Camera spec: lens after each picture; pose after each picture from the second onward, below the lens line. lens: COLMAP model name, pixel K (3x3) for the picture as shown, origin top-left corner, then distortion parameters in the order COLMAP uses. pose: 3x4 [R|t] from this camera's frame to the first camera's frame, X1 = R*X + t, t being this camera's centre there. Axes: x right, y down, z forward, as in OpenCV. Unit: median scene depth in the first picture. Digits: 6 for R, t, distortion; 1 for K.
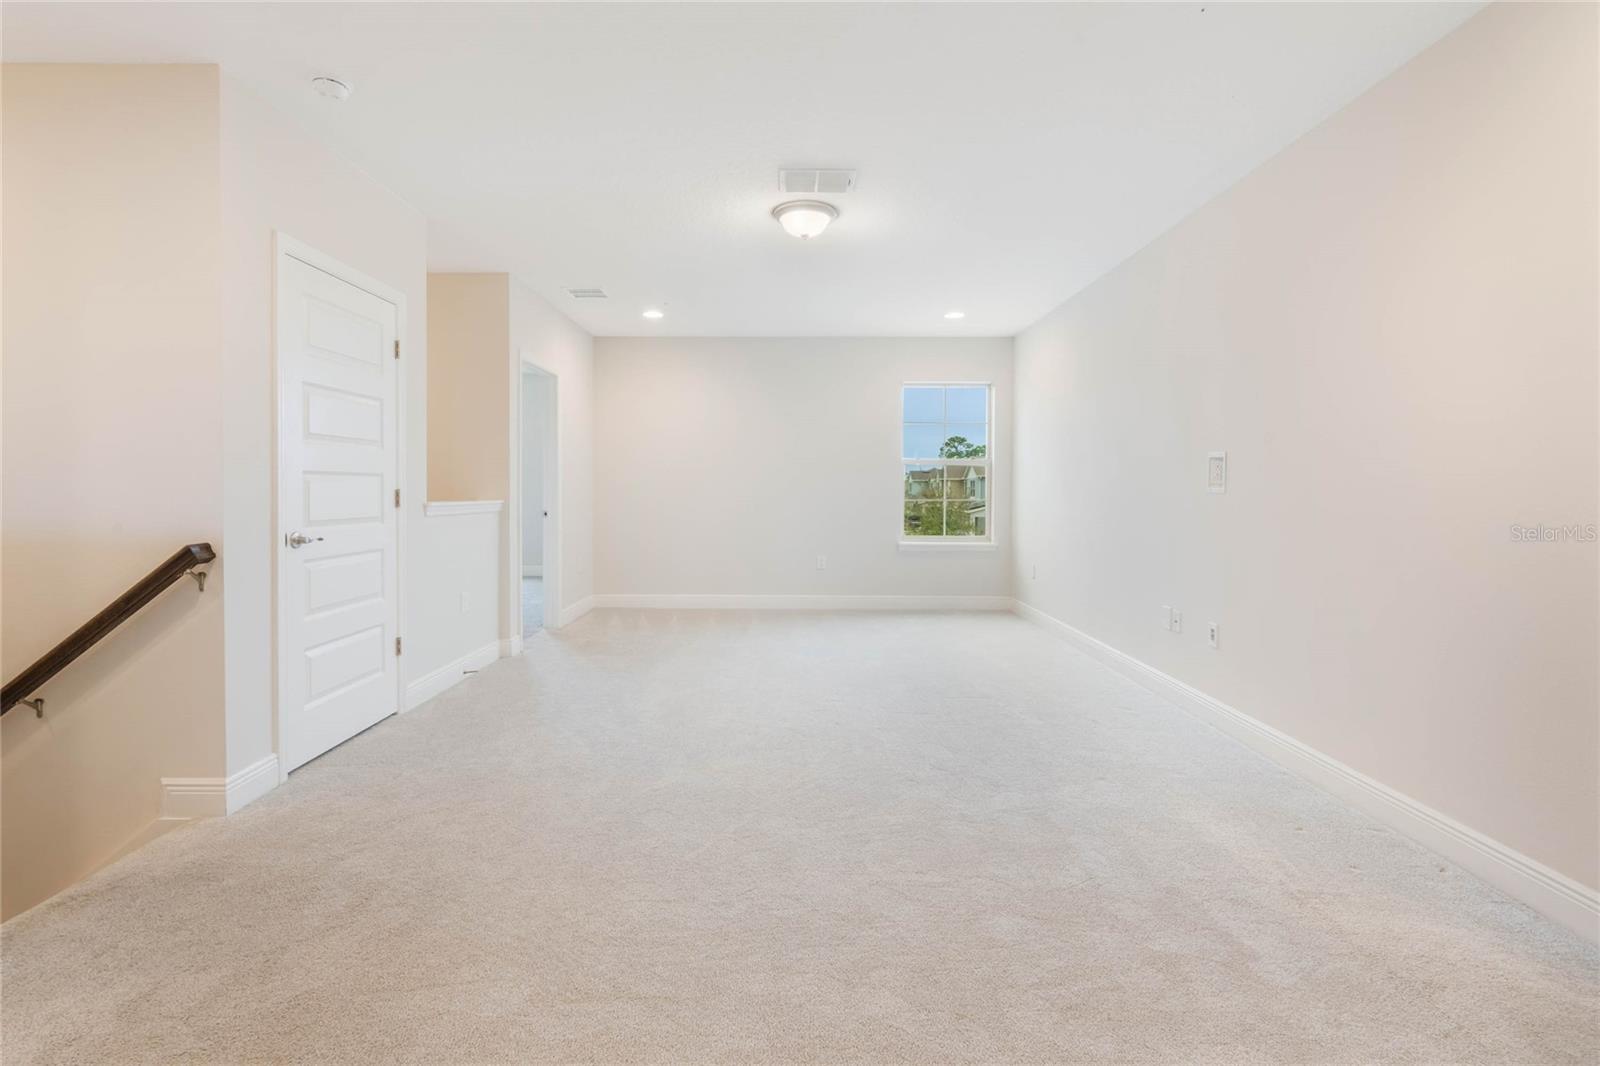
lens RADIAL K [[736.5, 0, 762.4], [0, 736.5, 493.6], [0, 0, 1]] dist [-0.004283, 0.001638]
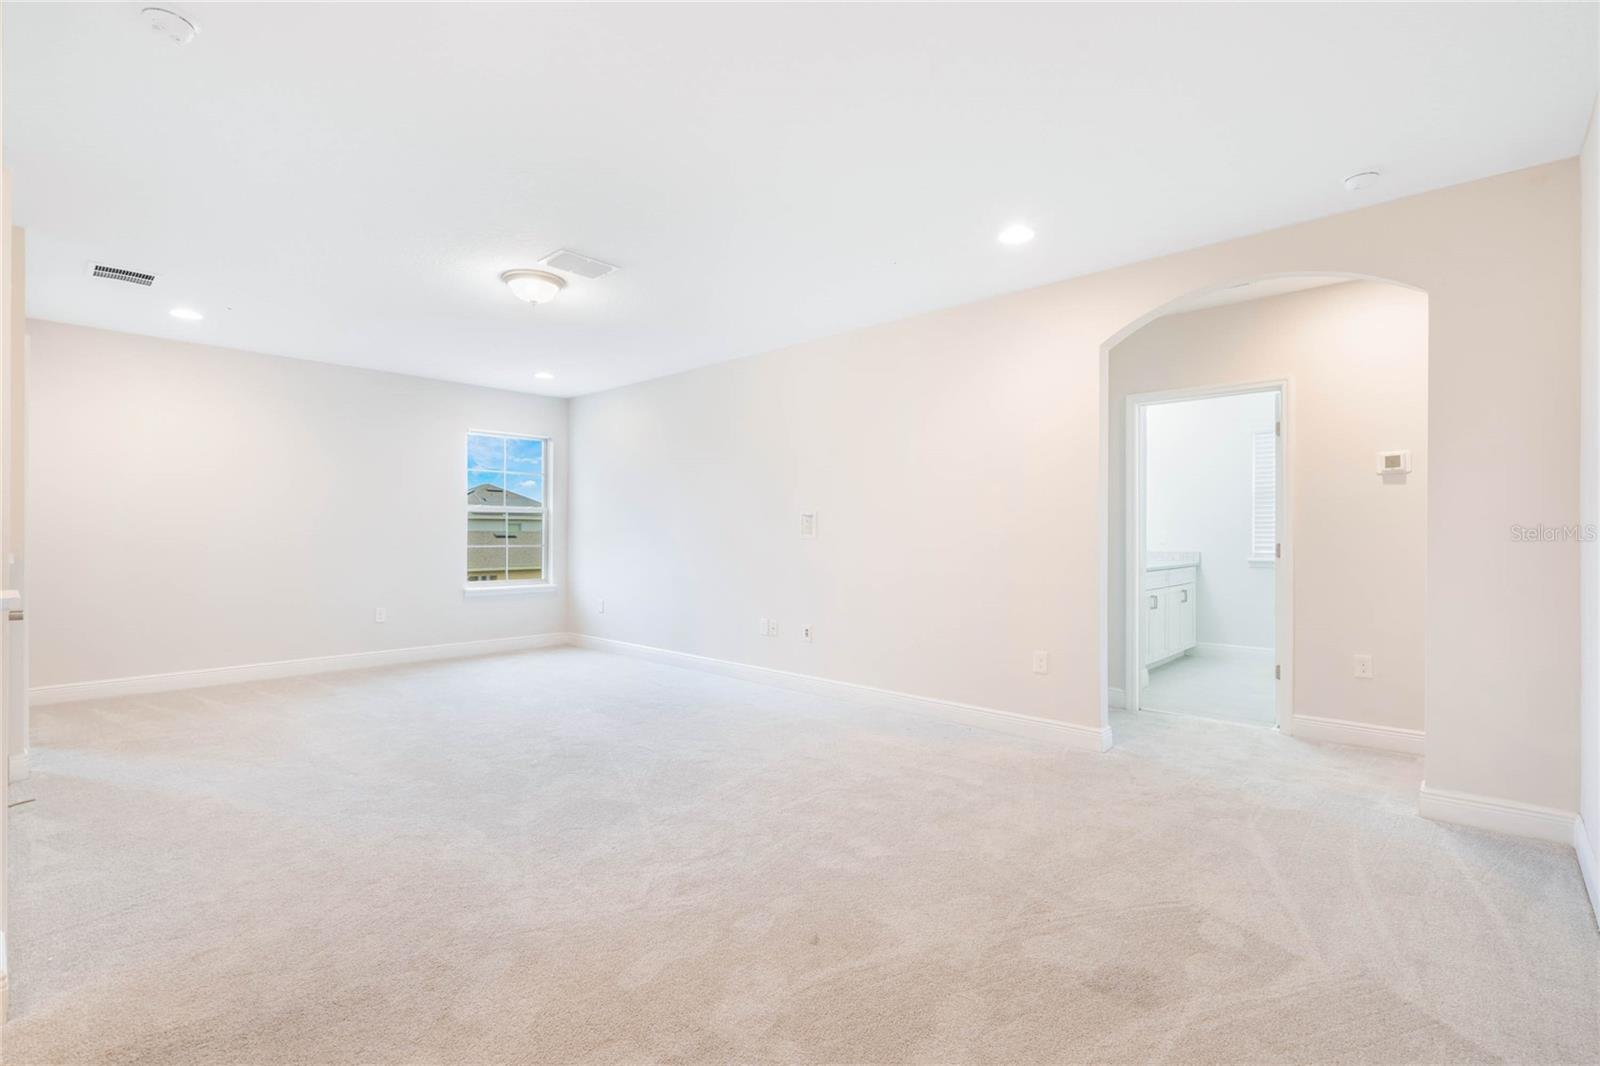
lens RADIAL K [[736.5, 0, 792.6], [0, 736.5, 530.7], [0, 0, 1]] dist [-0.004283, 0.001638]
pose [[0.685902, 0.000677, 0.727694, -0.267939], [0.004887, 0.999973, -0.005537, -0.004680], [-0.727678, 0.007354, 0.685880, -0.003651]]
